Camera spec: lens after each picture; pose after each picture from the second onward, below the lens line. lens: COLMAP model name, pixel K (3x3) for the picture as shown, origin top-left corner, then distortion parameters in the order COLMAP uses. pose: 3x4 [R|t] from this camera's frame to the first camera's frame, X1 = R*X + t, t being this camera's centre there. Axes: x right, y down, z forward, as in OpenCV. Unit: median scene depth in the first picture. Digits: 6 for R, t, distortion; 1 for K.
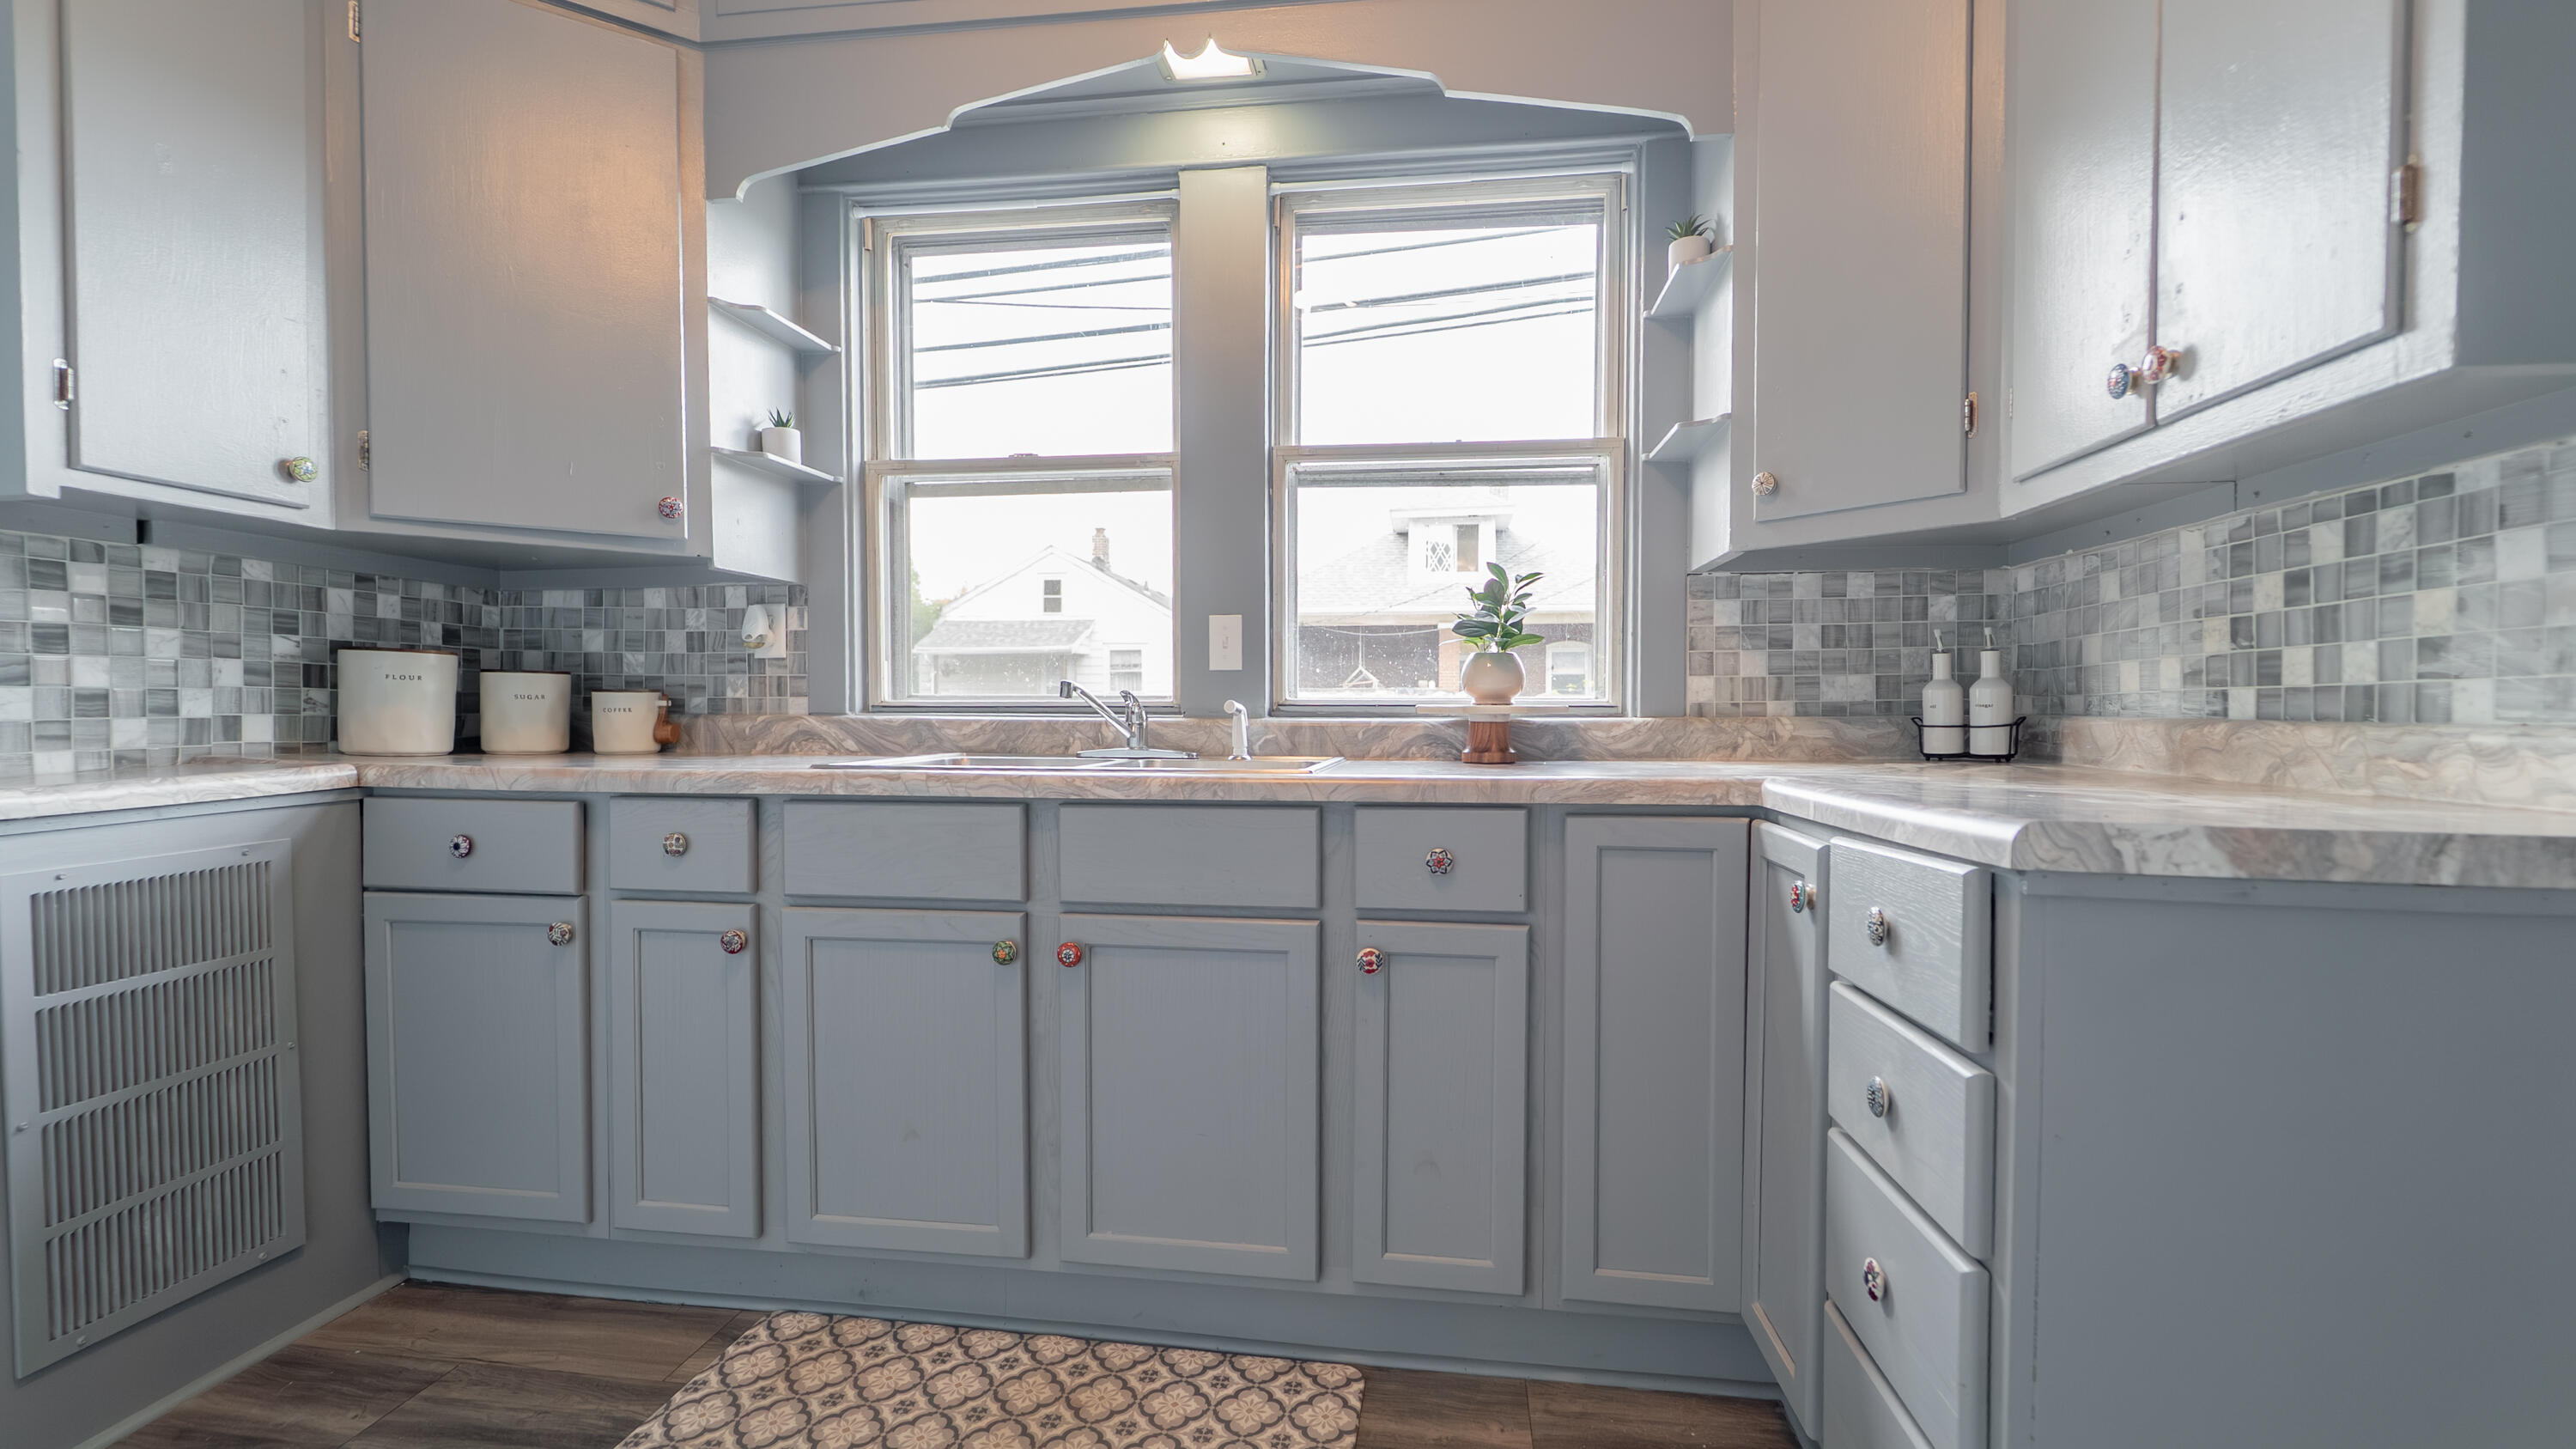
lens RADIAL K [[1025.6, 0, 1312.5], [0, 1025.6, 763.6], [0, 0, 1]] dist [0.002390, -0.002240]
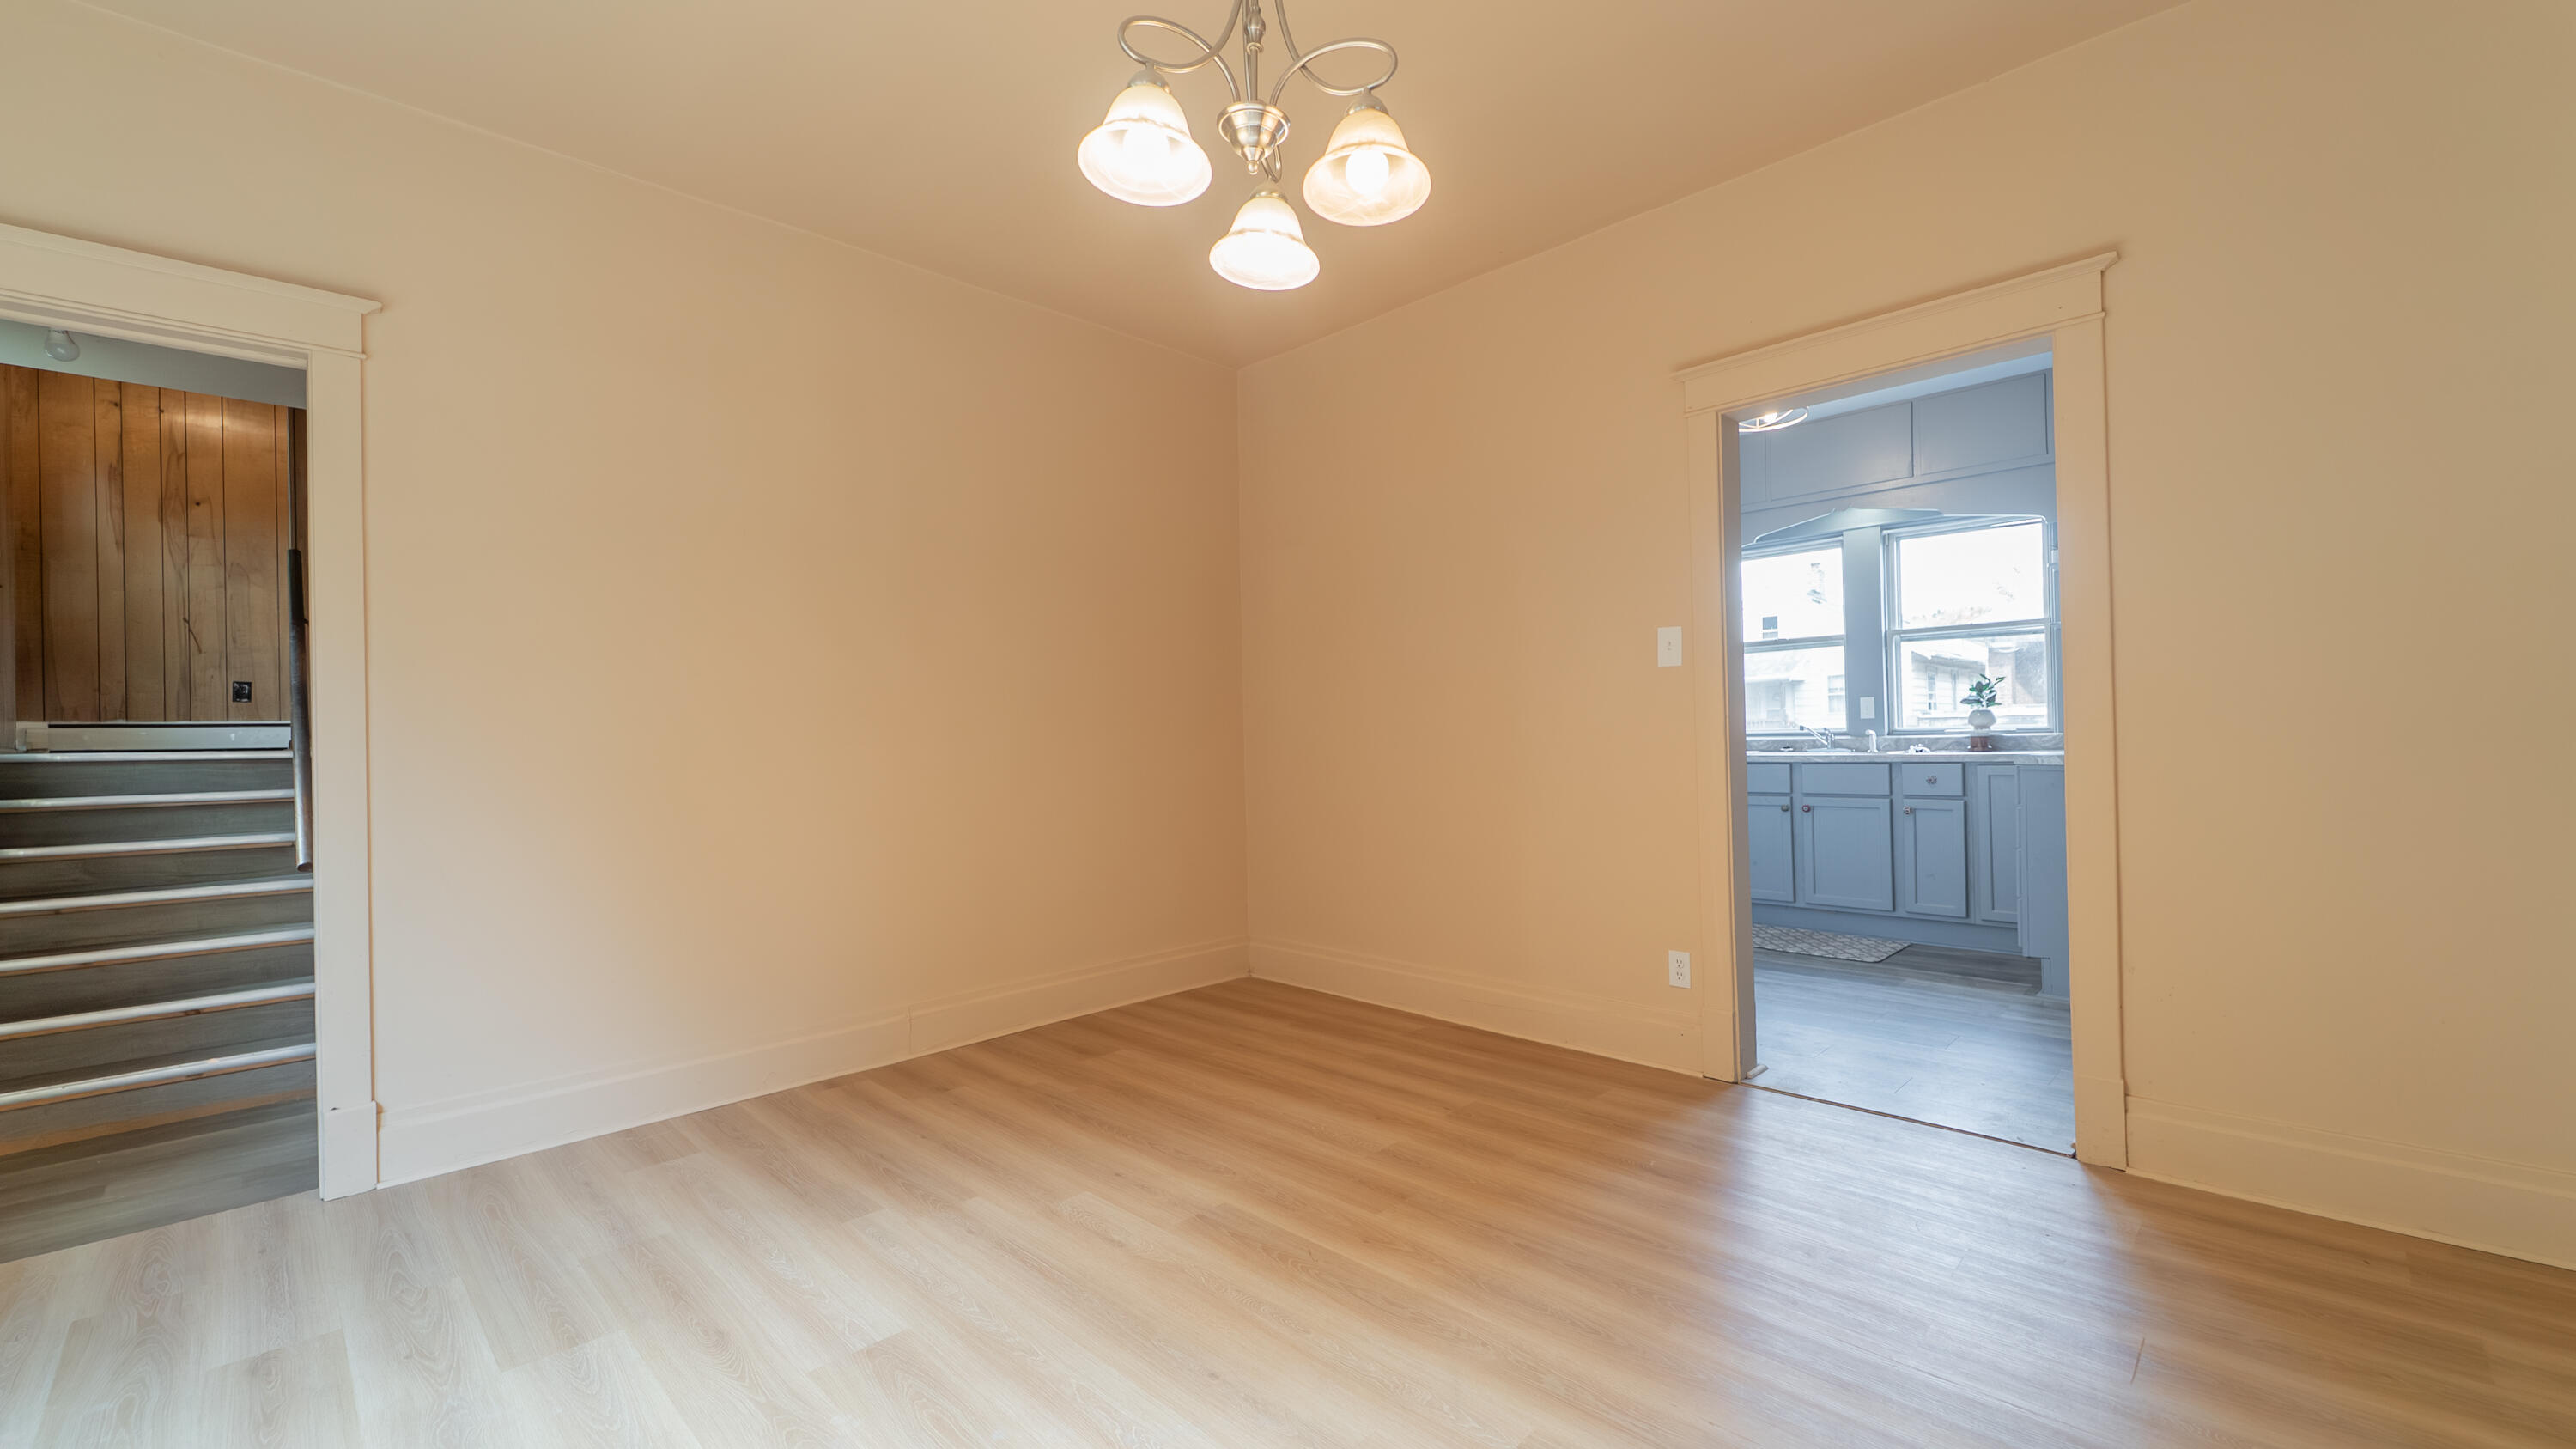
lens RADIAL K [[1025.6, 0, 1289.1], [0, 1025.6, 740.7], [0, 0, 1]] dist [0.002390, -0.002240]
pose [[0.790676, -0.015949, -0.612027, 0.396456], [-0.009980, 0.999192, -0.038931, 0.093231], [0.612153, 0.036890, 0.789878, -2.212442]]
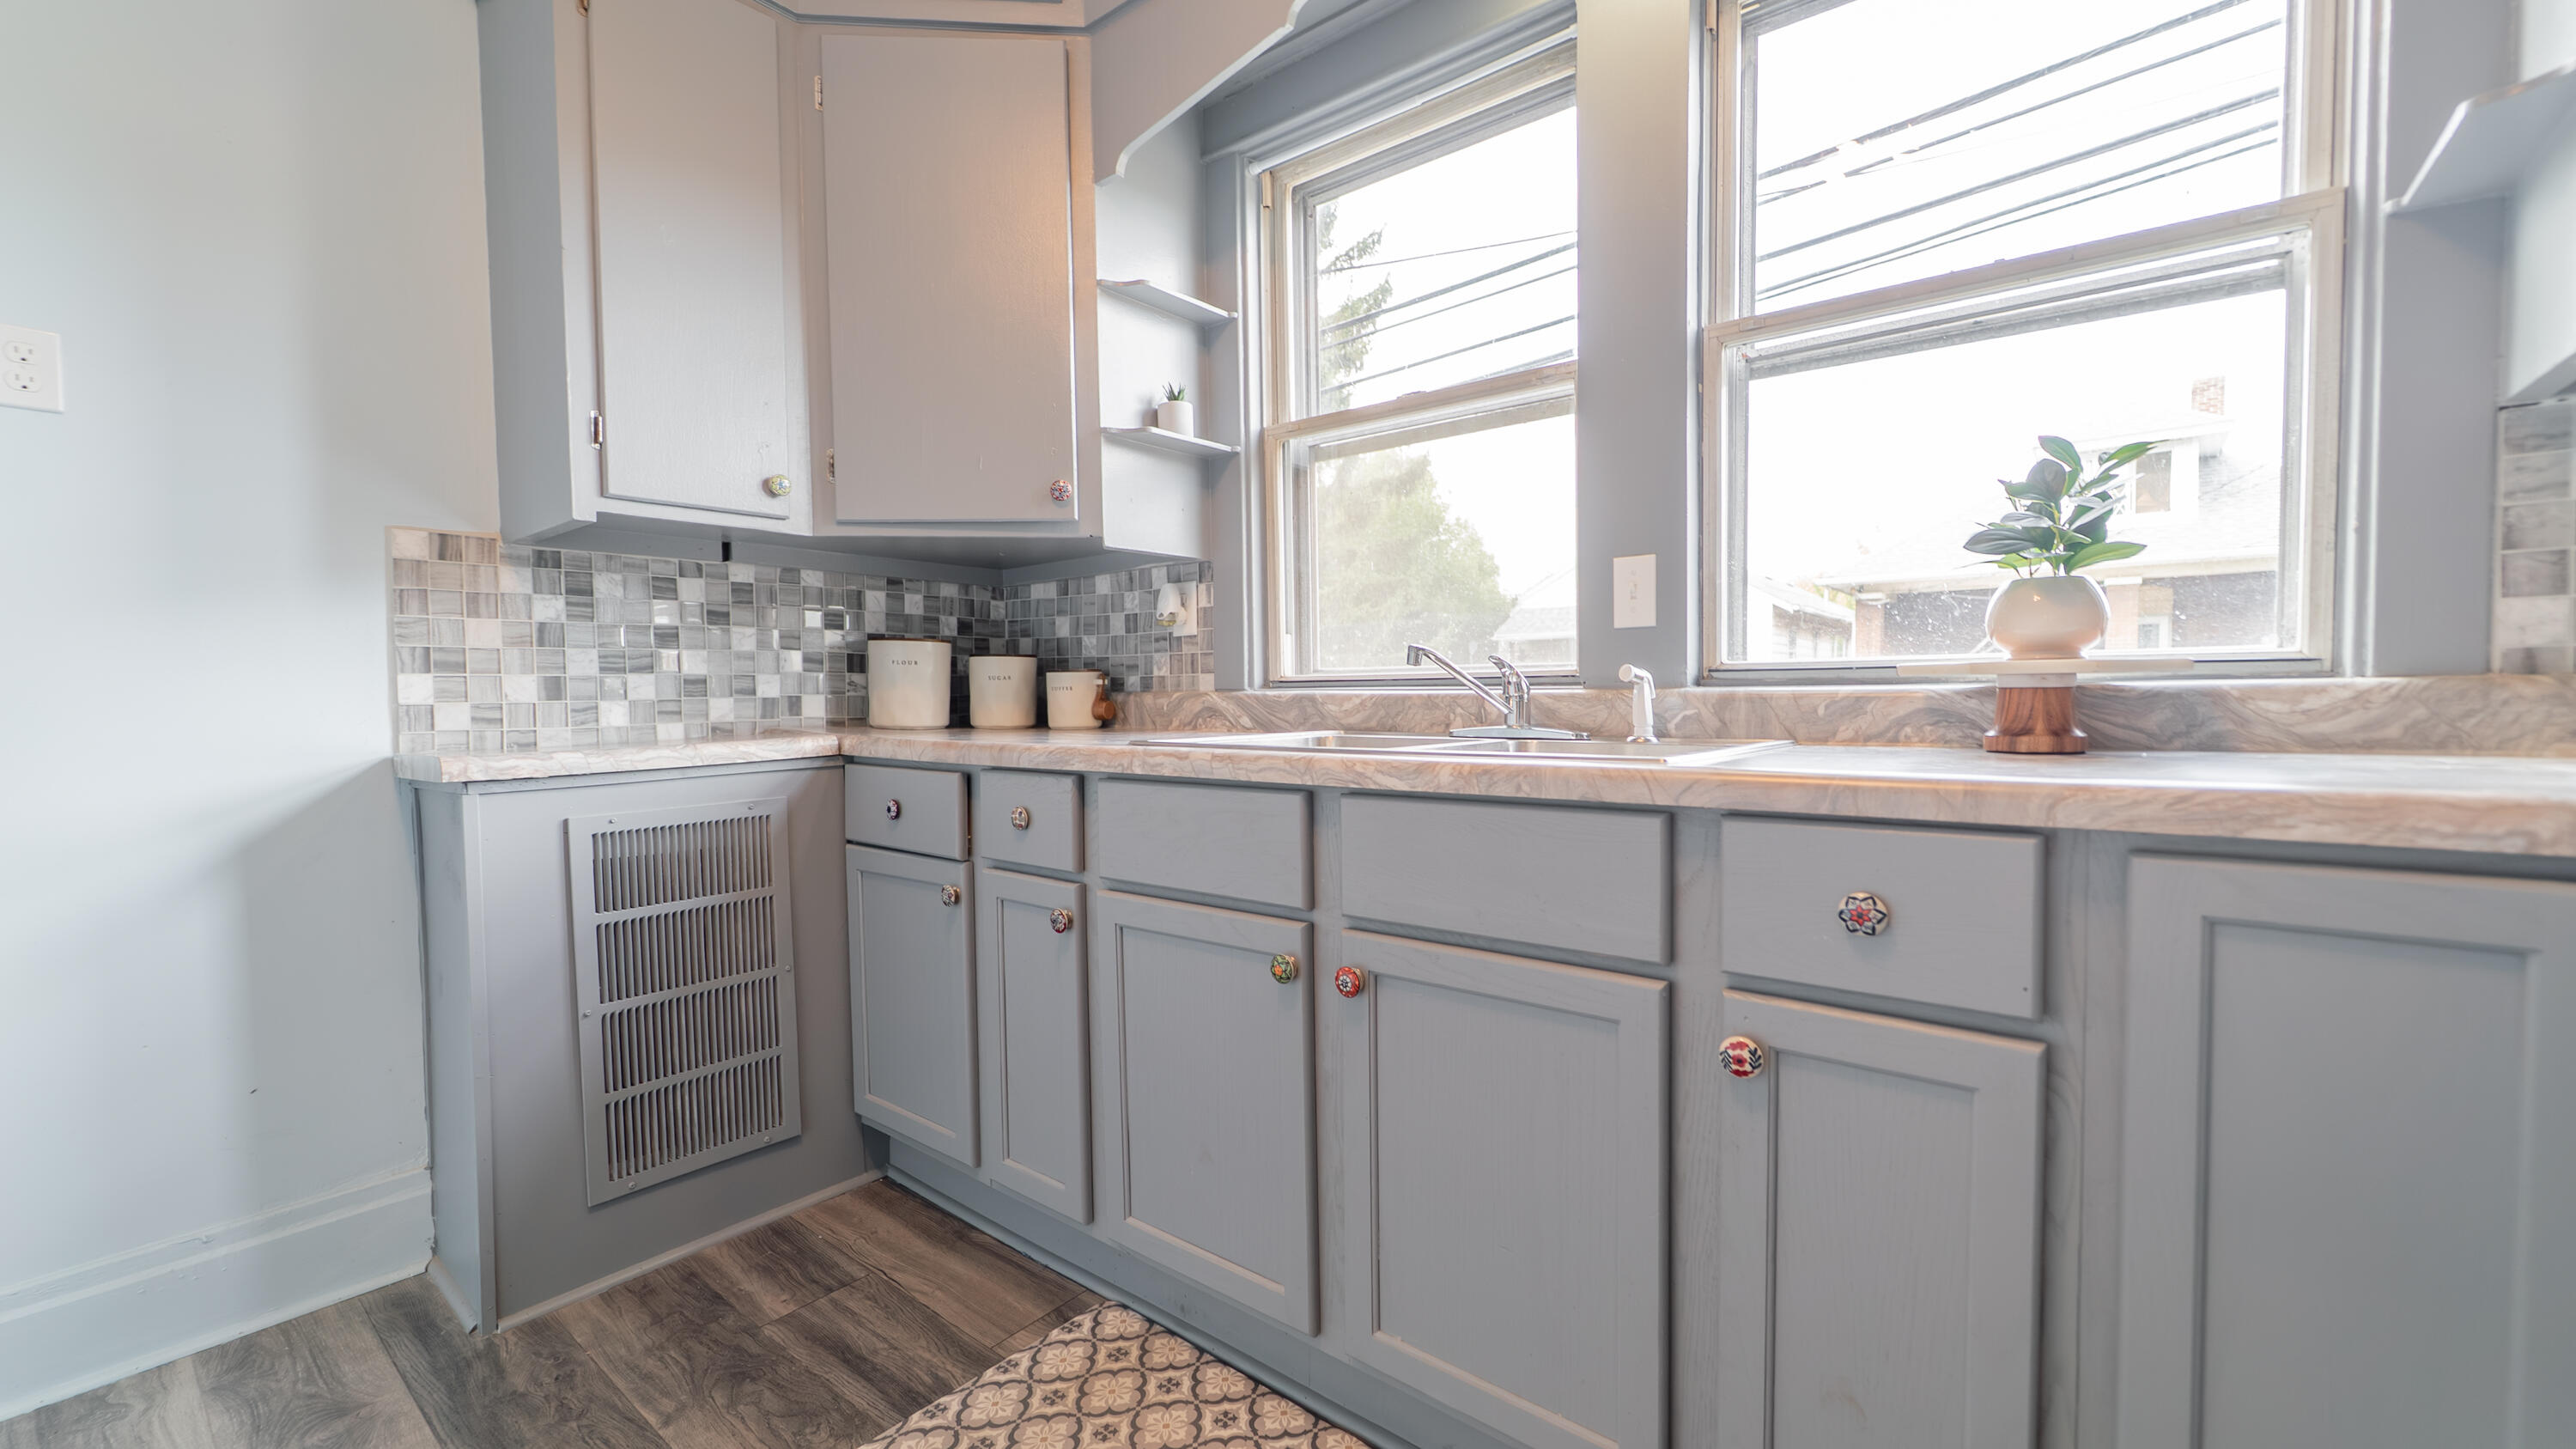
lens RADIAL K [[1025.6, 0, 1301.6], [0, 1025.6, 745.6], [0, 0, 1]] dist [0.002390, -0.002240]
pose [[0.857152, 0.015476, -0.514832, 0.115879], [-0.015011, 0.999875, 0.005064, -0.001630], [0.514845, 0.003388, 0.857276, 0.237774]]
